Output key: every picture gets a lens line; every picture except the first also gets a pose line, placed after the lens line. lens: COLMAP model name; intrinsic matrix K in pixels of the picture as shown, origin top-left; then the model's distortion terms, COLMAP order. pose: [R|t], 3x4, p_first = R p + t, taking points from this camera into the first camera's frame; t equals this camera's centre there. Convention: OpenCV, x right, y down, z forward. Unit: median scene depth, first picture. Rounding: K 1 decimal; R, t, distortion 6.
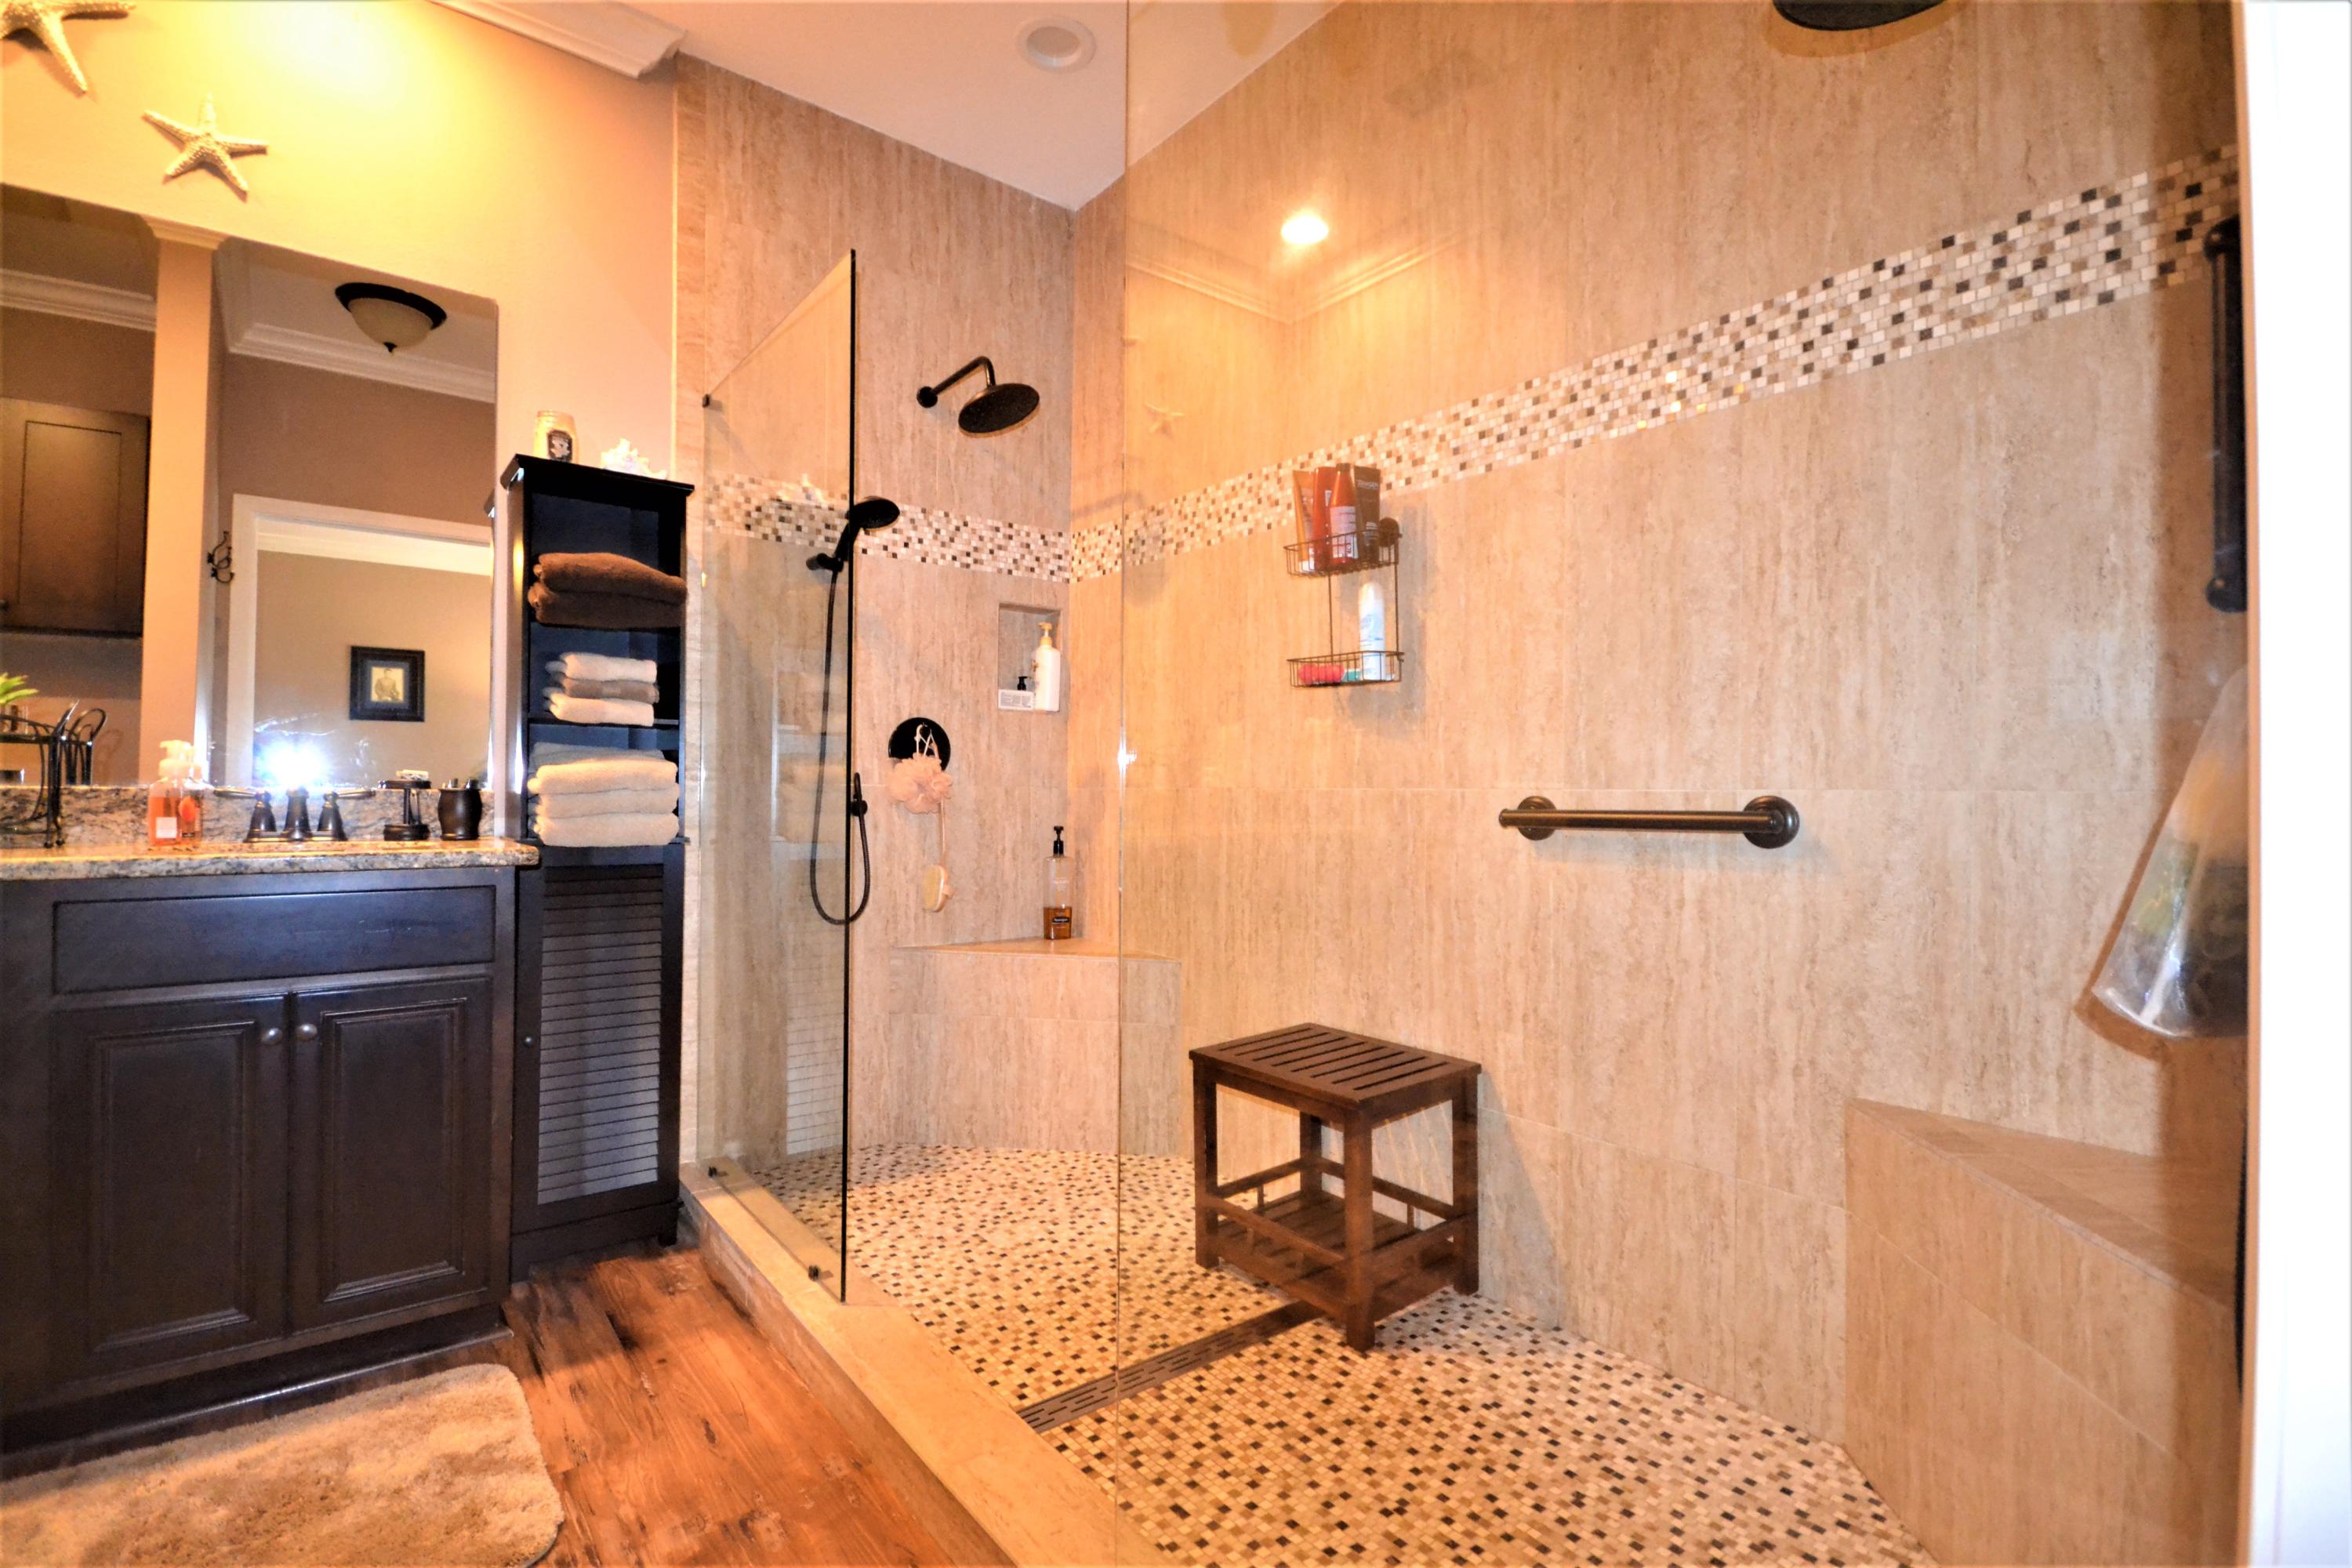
lens RADIAL K [[1079.7, 0, 1180.6], [0, 1079.7, 789.4], [0, 0, 1]] dist [0.016207, -0.011954]
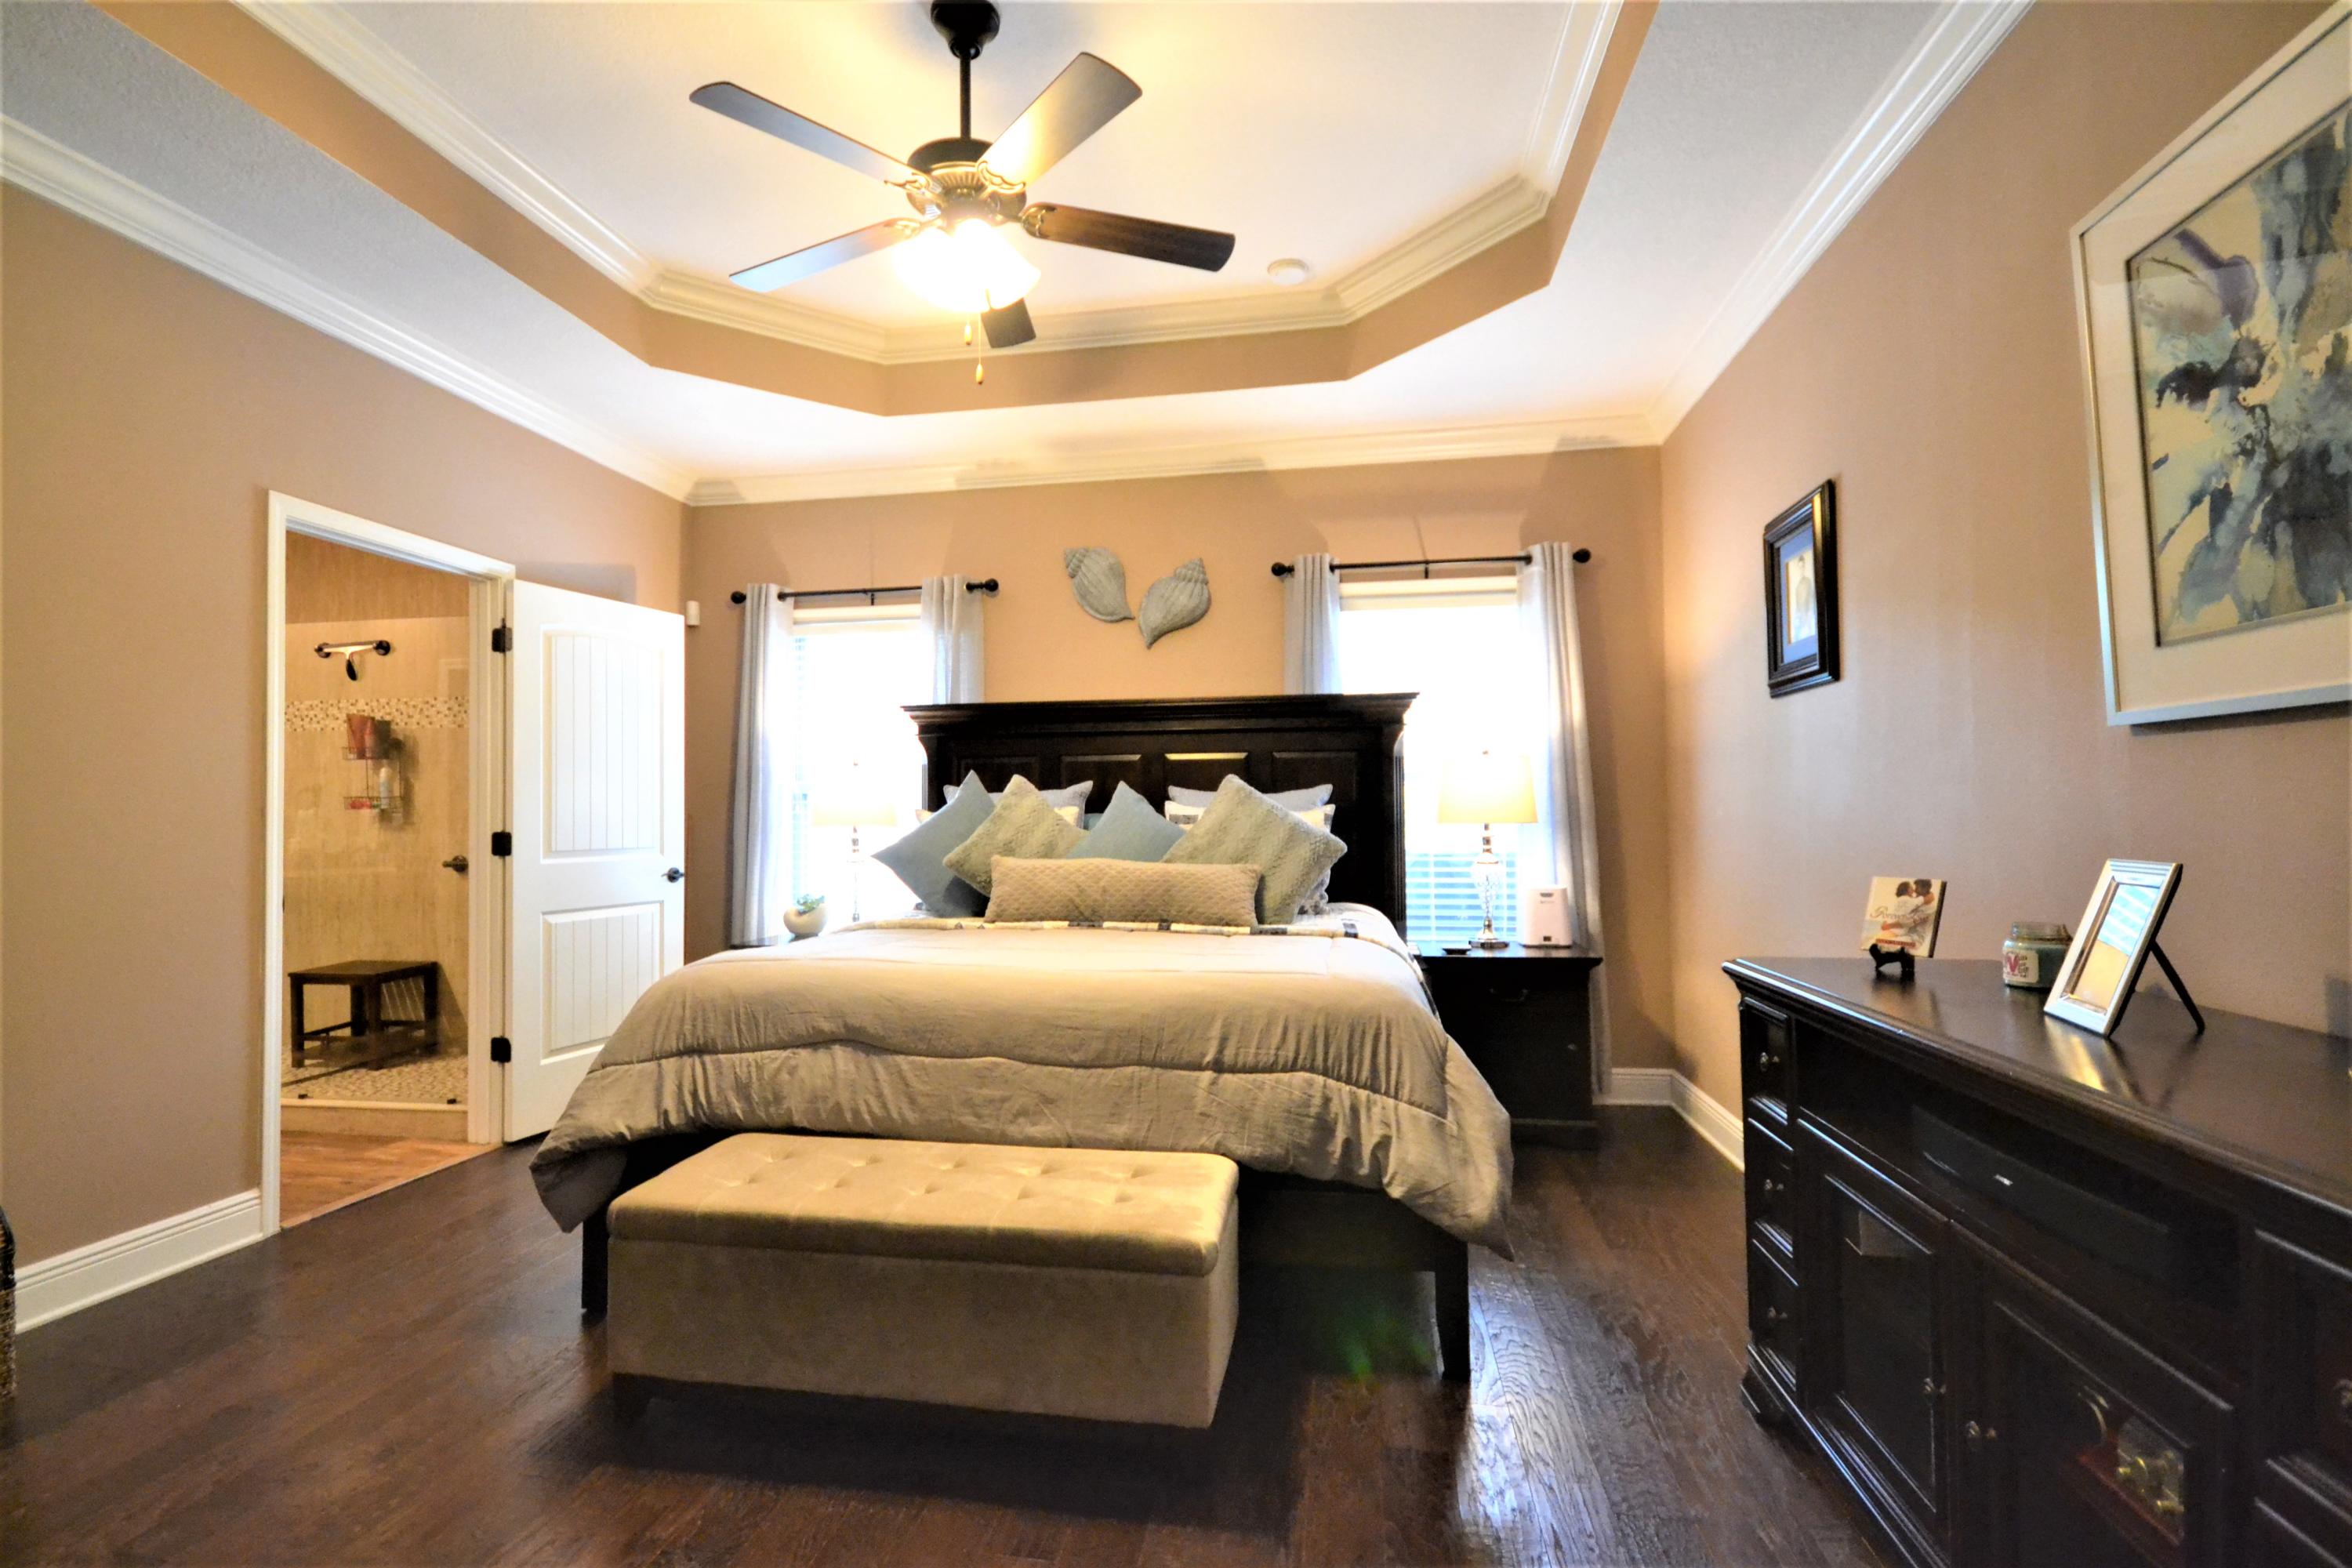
lens RADIAL K [[1079.7, 0, 1168.6], [0, 1079.7, 781.2], [0, 0, 1]] dist [0.016207, -0.011954]
pose [[0.745138, -0.000260, 0.666910, -0.152188], [0.009005, 0.999913, -0.009672, -0.138490], [-0.666849, 0.013212, 0.745075, -2.188701]]
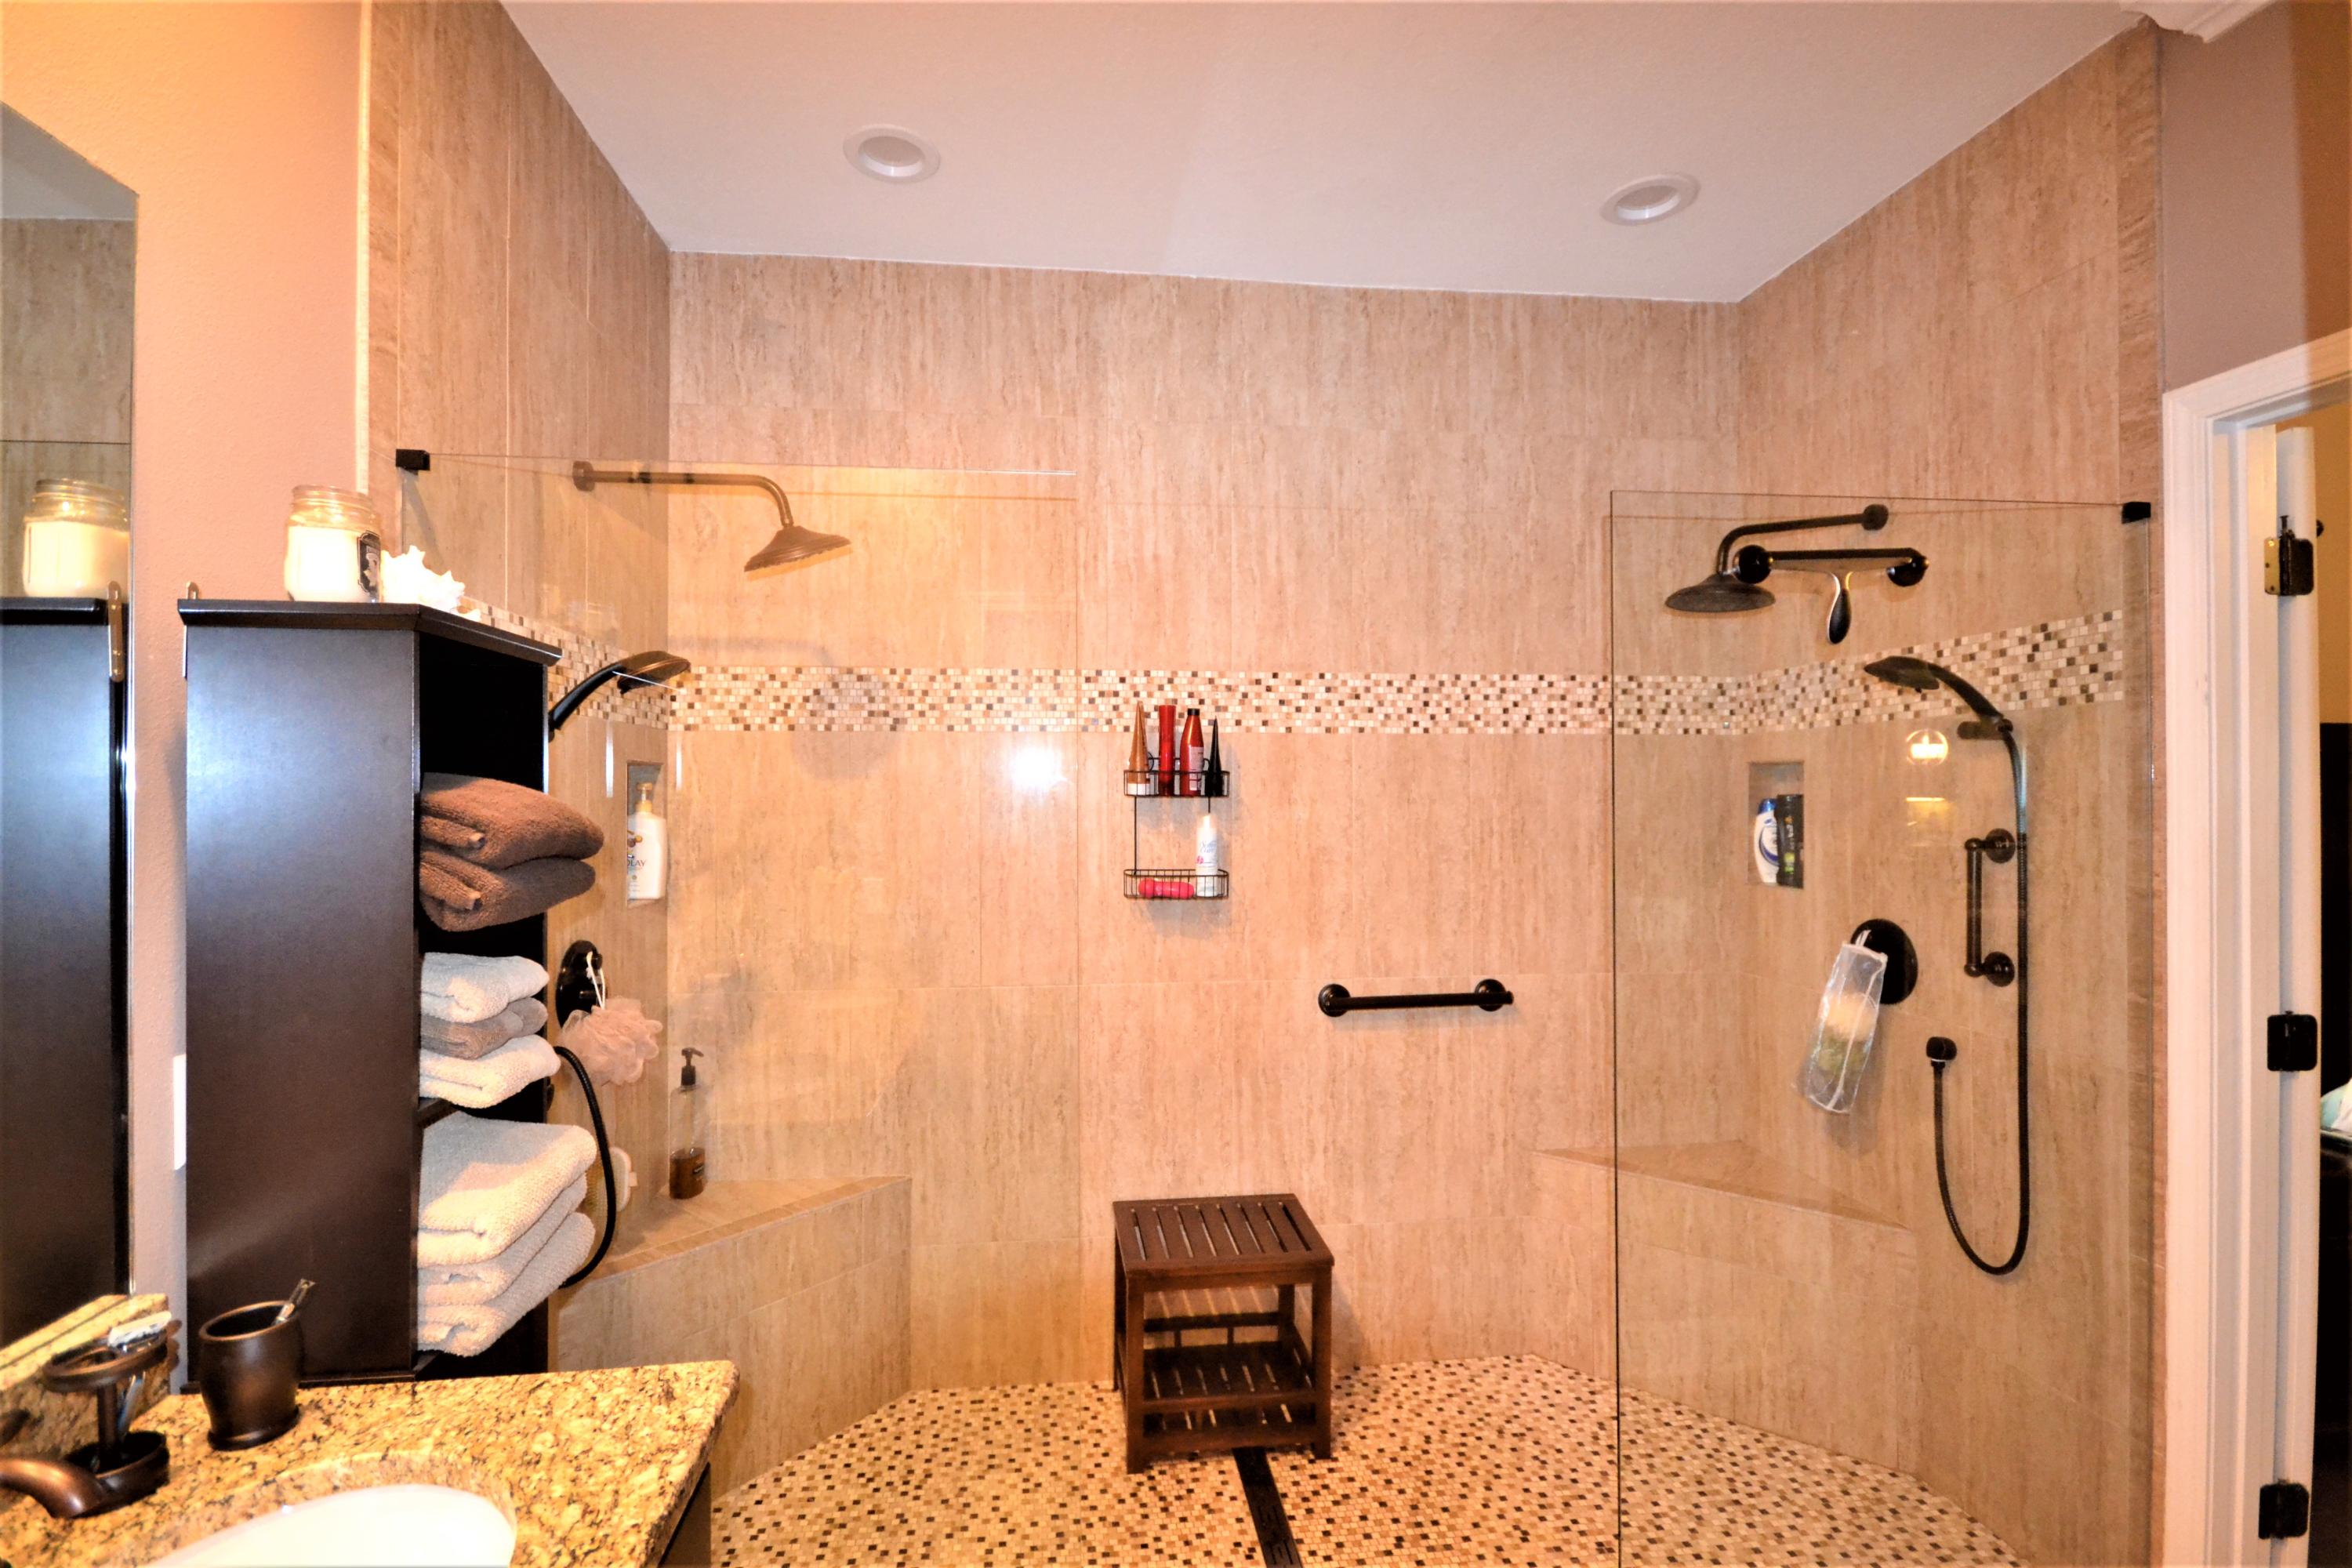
lens RADIAL K [[1079.7, 0, 1135.5], [0, 1079.7, 785.4], [0, 0, 1]] dist [0.016207, -0.011954]
pose [[0.525805, -0.007473, 0.850572, -0.975886], [0.001307, 0.999967, 0.007978, -0.259898], [-0.850604, -0.003084, 0.525797, 0.513678]]
